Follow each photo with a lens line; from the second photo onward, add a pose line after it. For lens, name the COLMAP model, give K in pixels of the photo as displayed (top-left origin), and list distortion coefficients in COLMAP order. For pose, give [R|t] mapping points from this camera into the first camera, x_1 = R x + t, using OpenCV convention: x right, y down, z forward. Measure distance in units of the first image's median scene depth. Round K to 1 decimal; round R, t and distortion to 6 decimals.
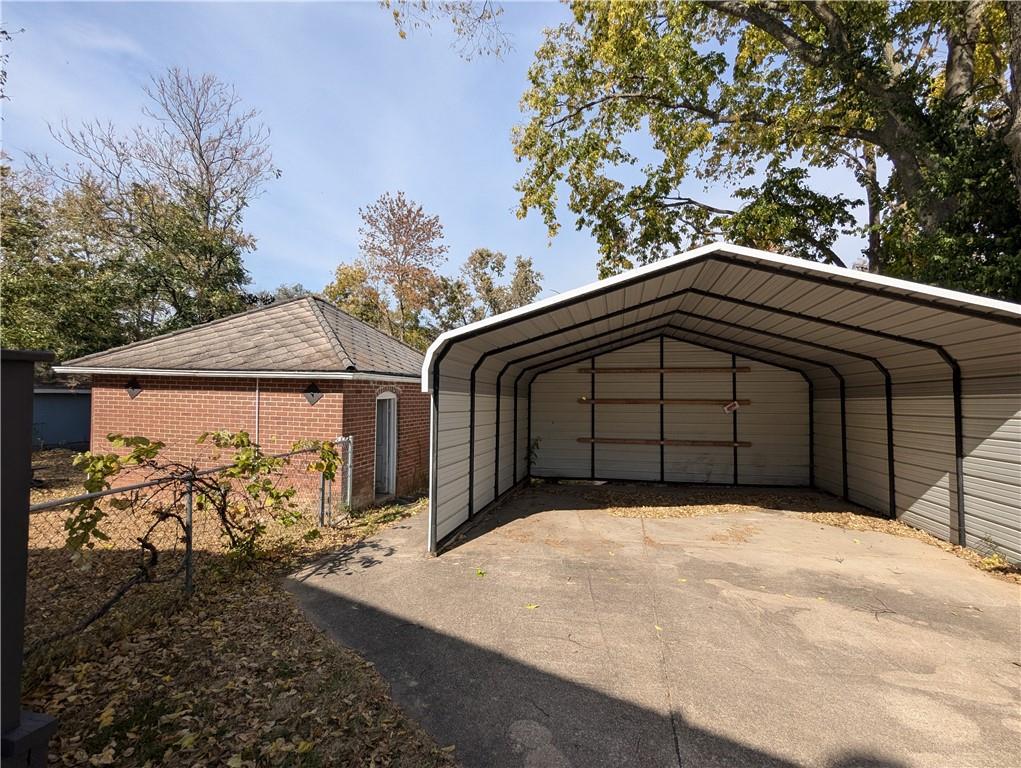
lens RADIAL K [[476.2, 0, 510.4], [0, 476.2, 384.9], [0, 0, 1]] dist [0.012598, -0.000032]
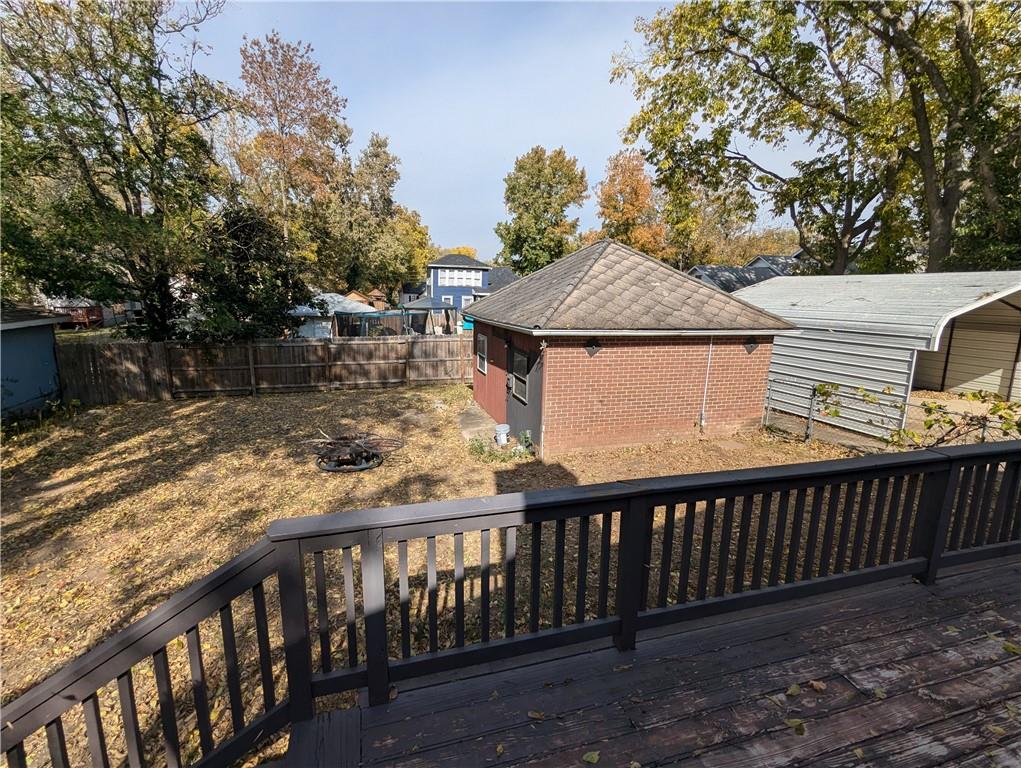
lens RADIAL K [[476.2, 0, 509.2], [0, 476.2, 384.3], [0, 0, 1]] dist [0.012598, -0.000032]
pose [[0.866252, -0.104456, 0.488566, -1.462538], [-0.012420, 0.973095, 0.230070, -0.149122], [-0.499453, -0.205367, 0.841648, 0.214542]]
